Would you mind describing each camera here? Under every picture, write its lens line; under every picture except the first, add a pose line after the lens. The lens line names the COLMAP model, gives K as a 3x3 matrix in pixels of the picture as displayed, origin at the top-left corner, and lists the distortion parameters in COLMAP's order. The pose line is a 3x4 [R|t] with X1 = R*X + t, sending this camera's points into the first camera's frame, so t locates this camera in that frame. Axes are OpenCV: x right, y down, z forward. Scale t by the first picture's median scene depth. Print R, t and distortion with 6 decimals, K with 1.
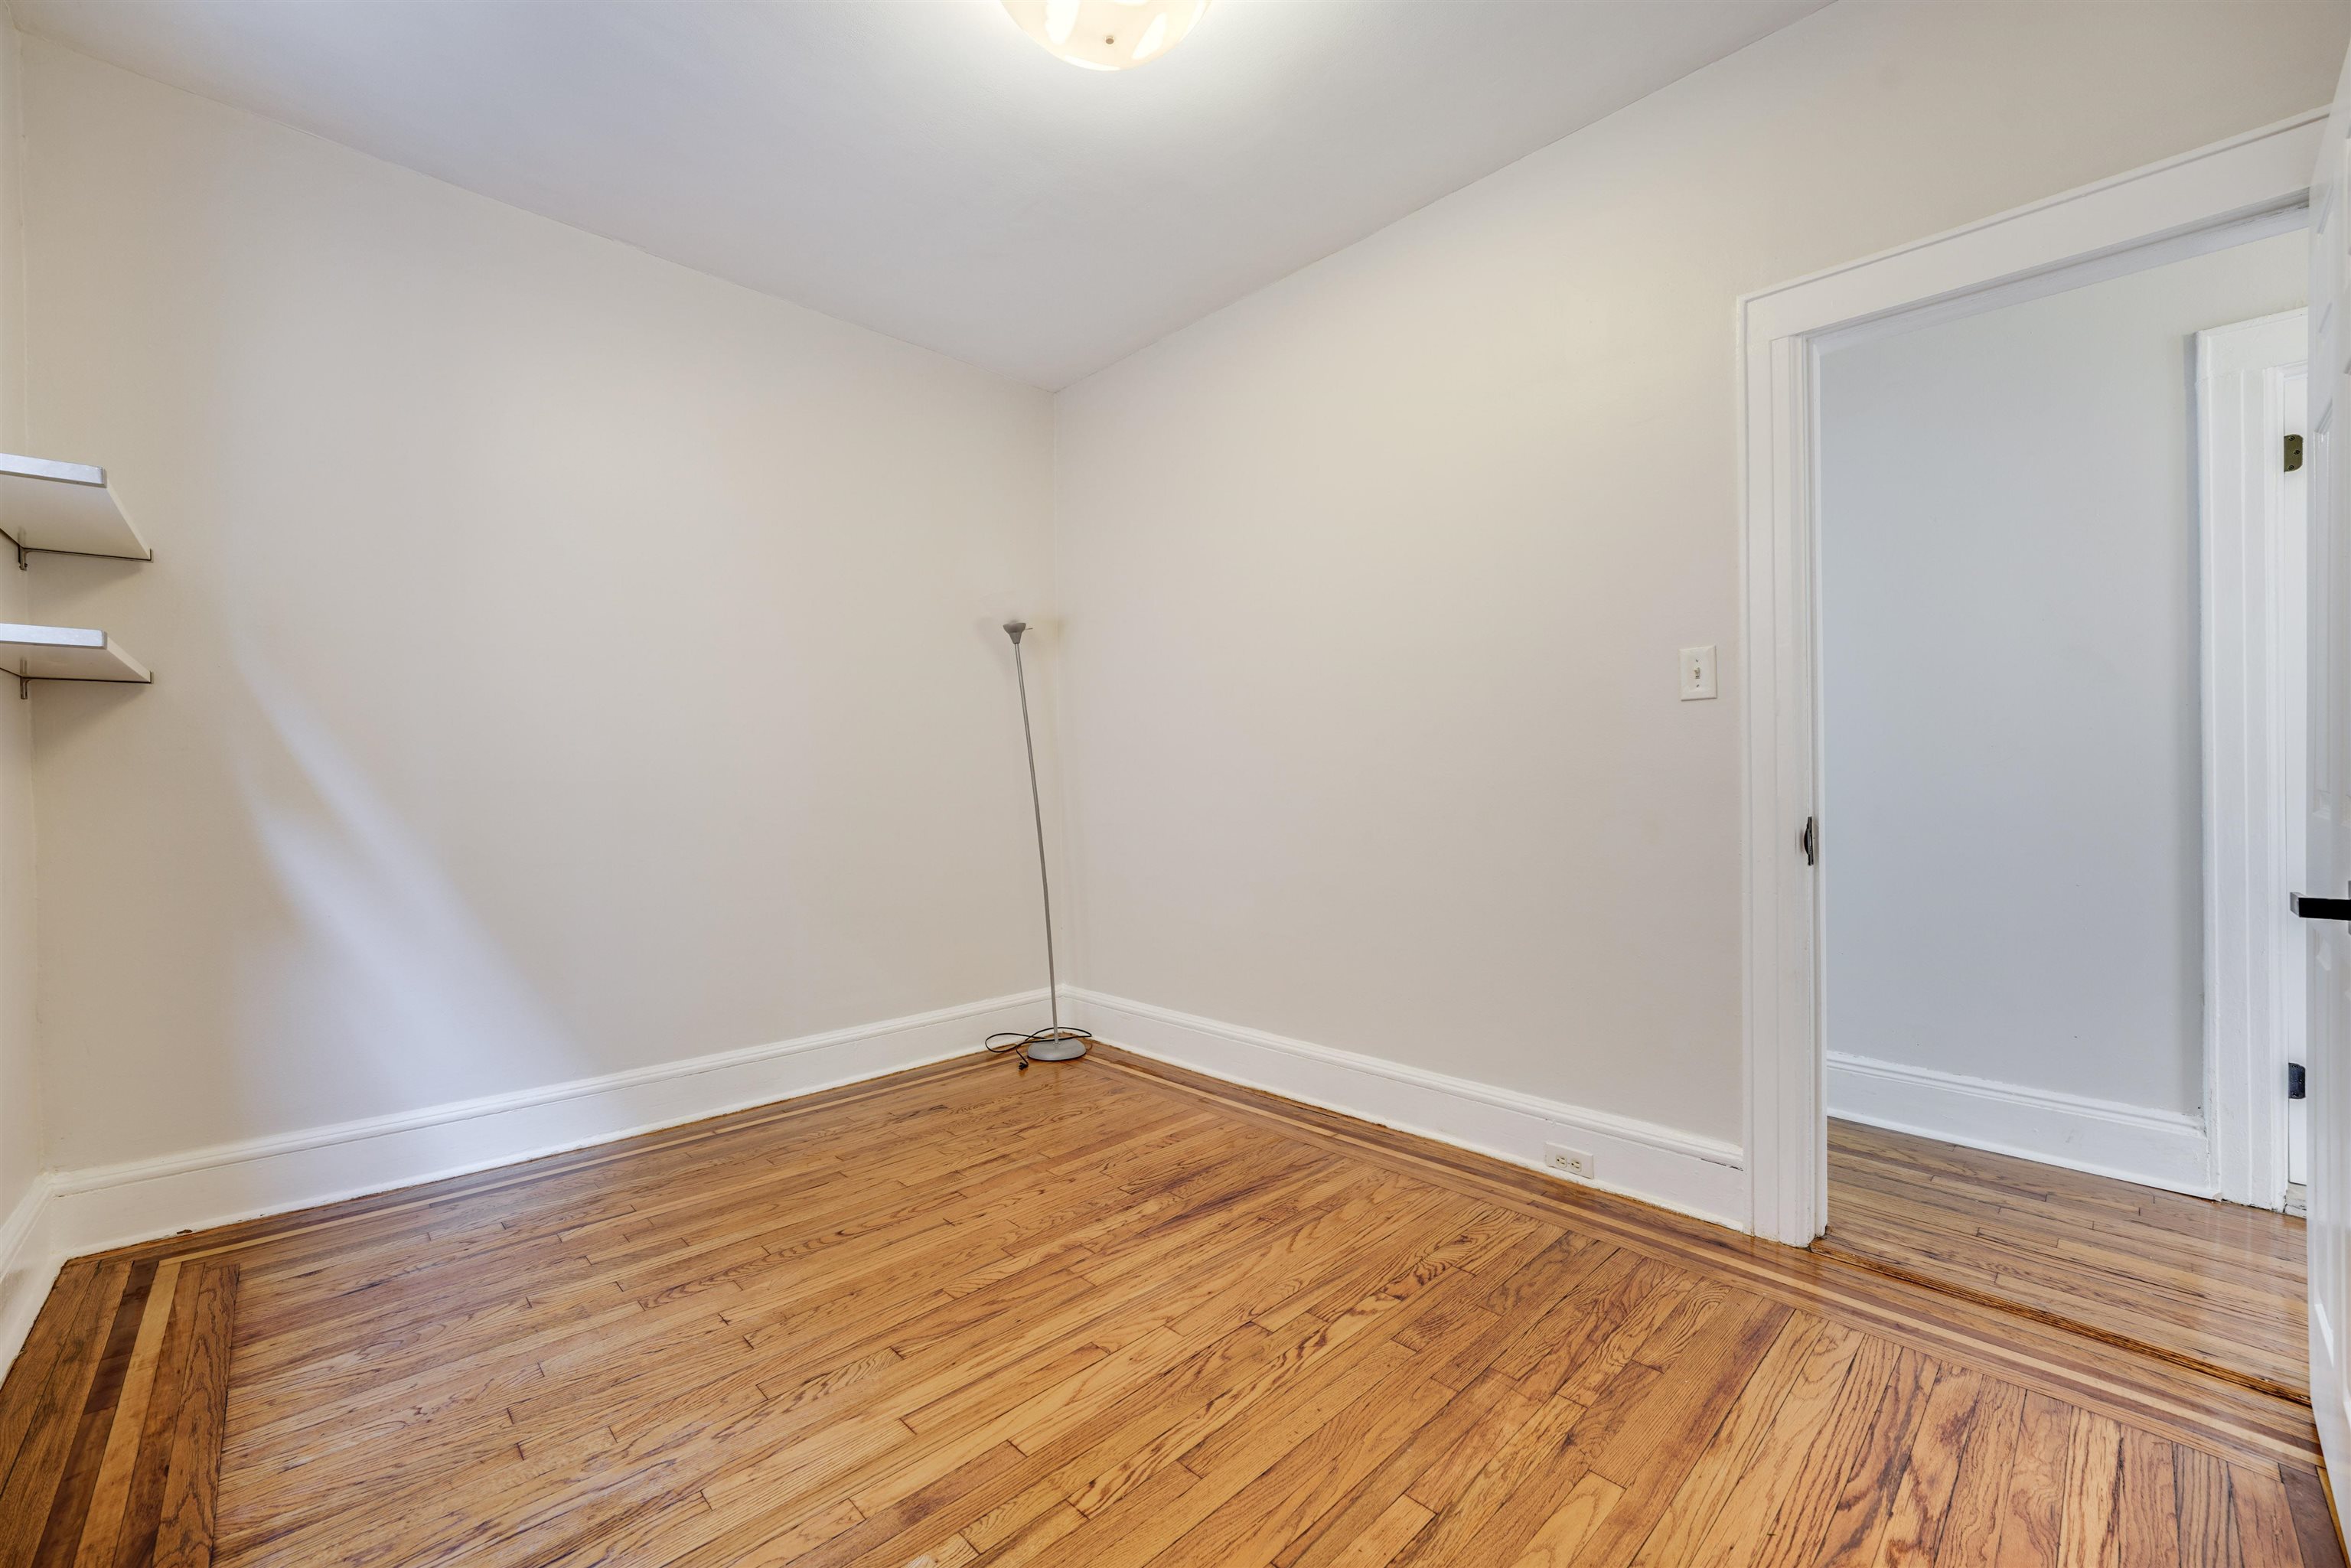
lens RADIAL K [[949.7, 0, 1176.6], [0, 949.7, 771.0], [0, 0, 1]] dist [-0.008692, 0.000539]
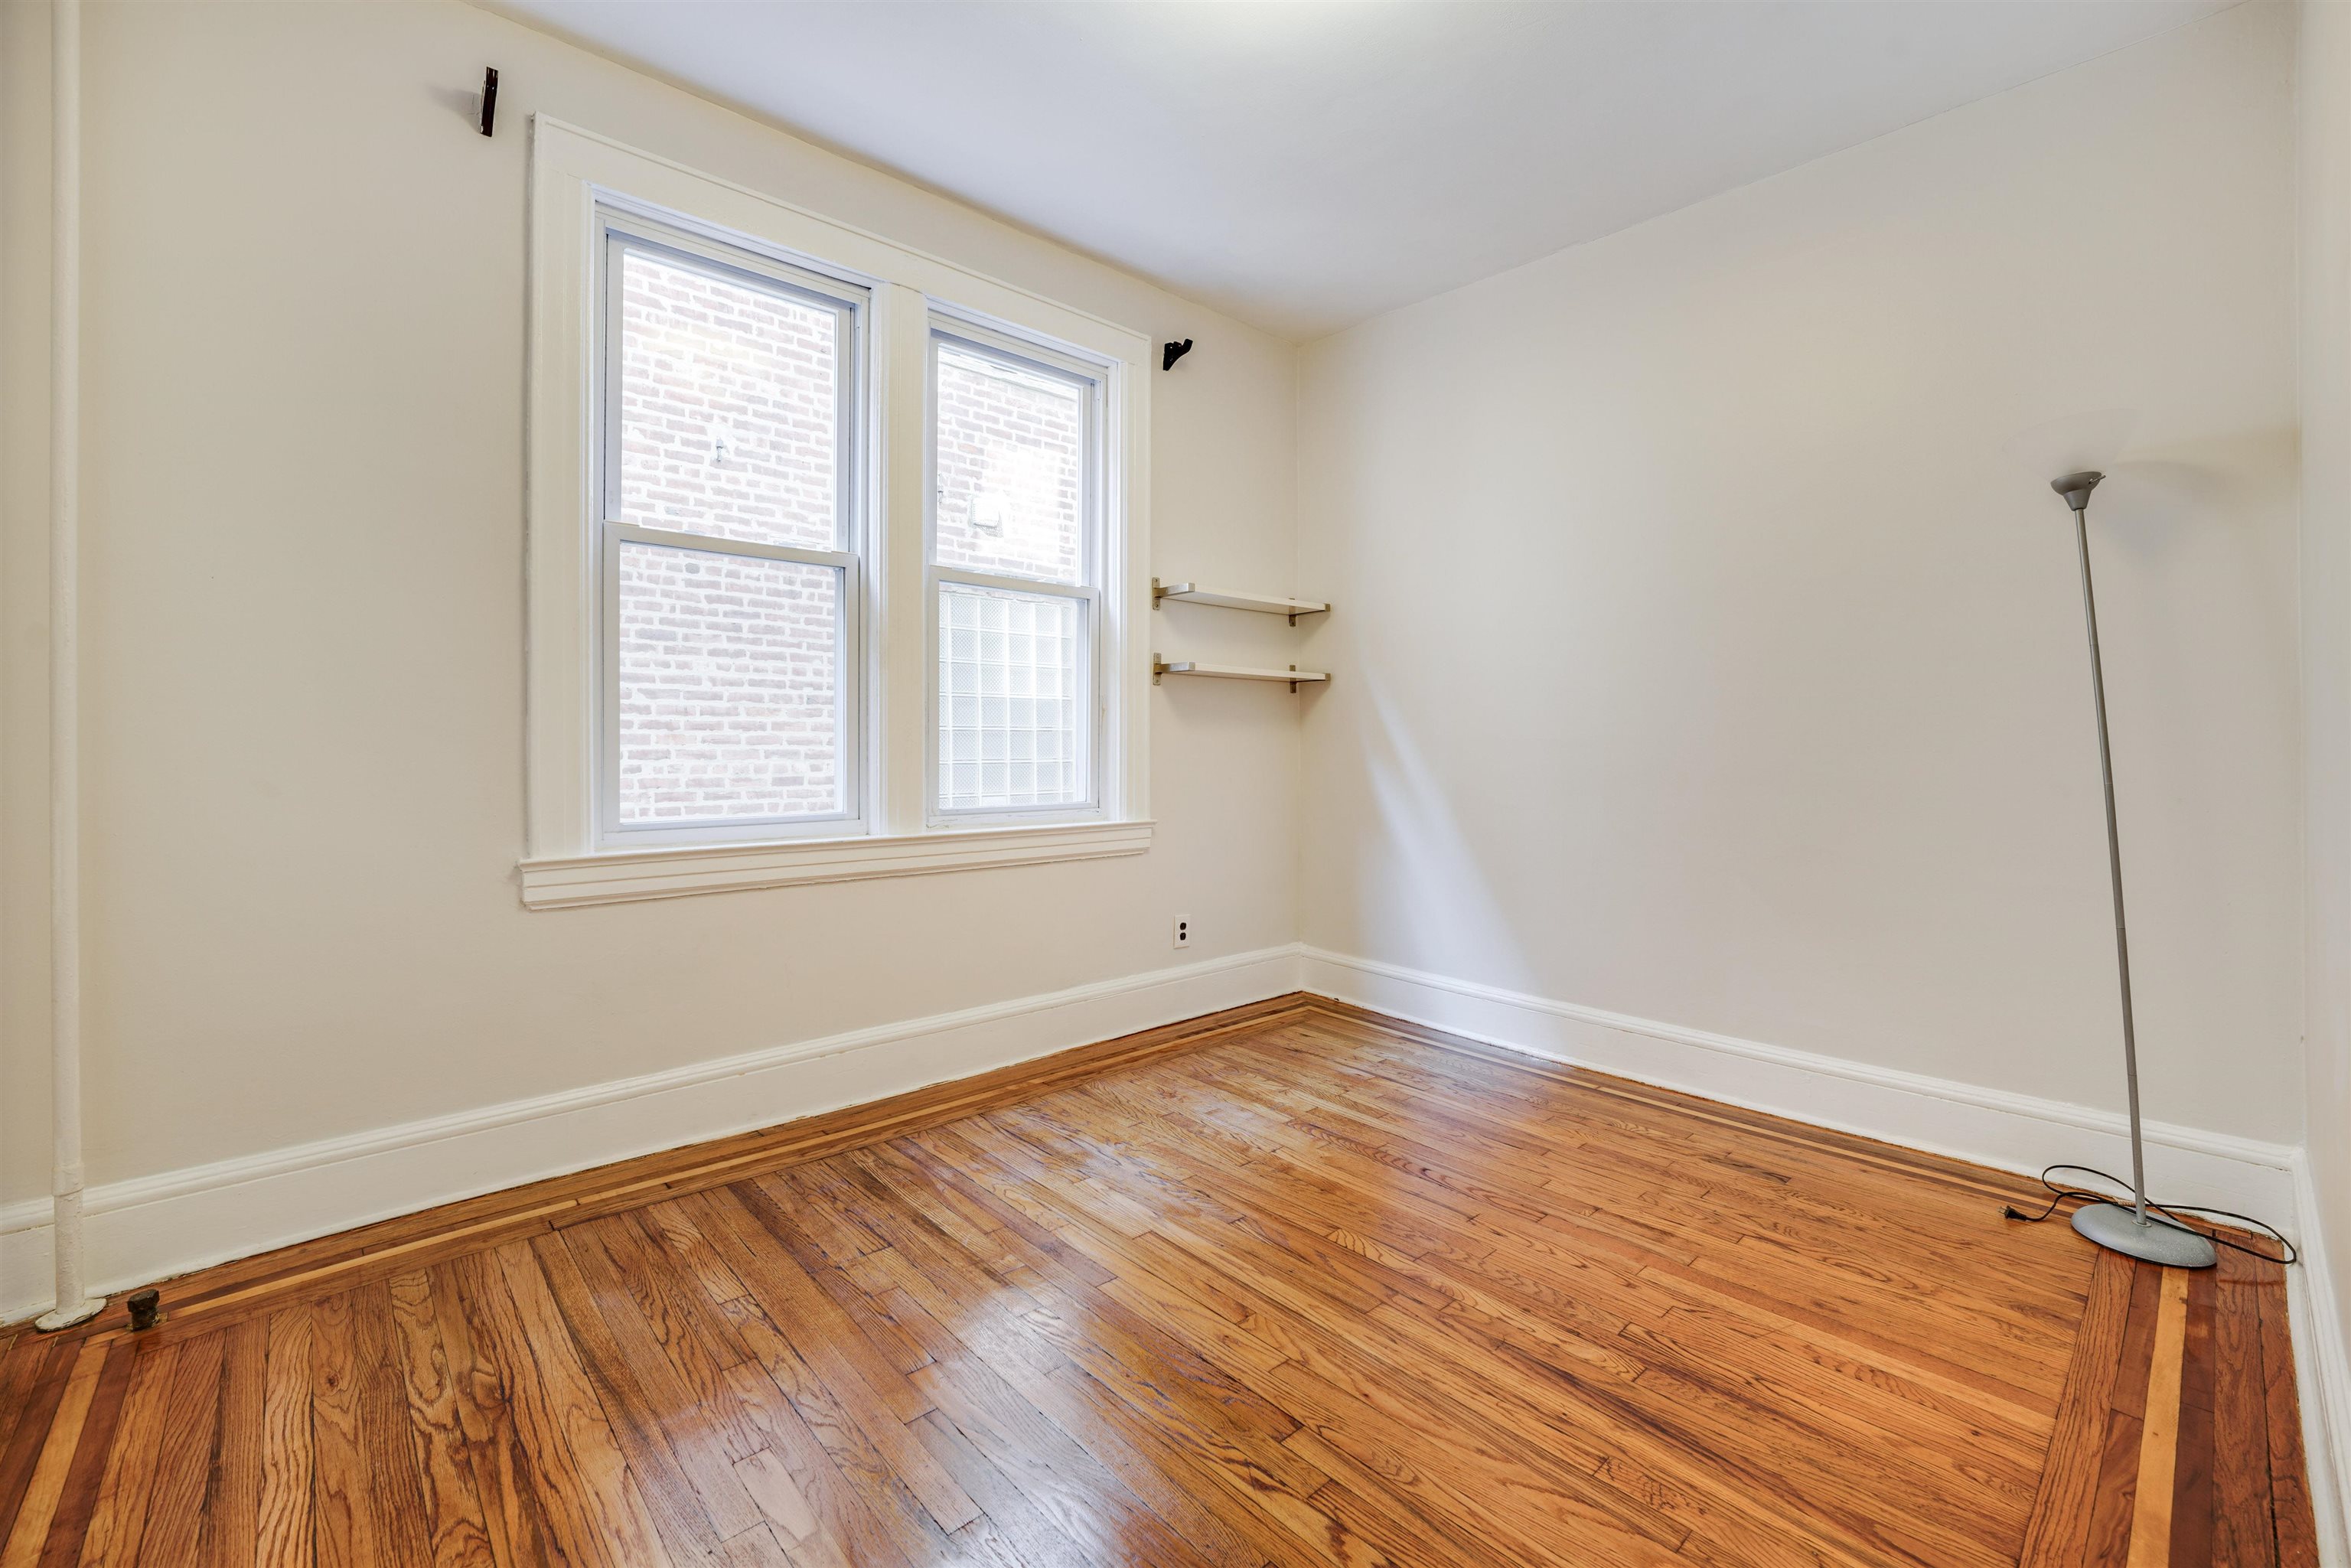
lens RADIAL K [[973.5, 0, 1180.8], [0, 973.5, 759.1], [0, 0, 1]] dist [-0.014814, 0.000457]
pose [[-0.021987, 0.026841, -0.999398, 0.680905], [0.003155, 0.999636, 0.026778, 0.001559], [0.999753, -0.002564, -0.022063, 0.715169]]
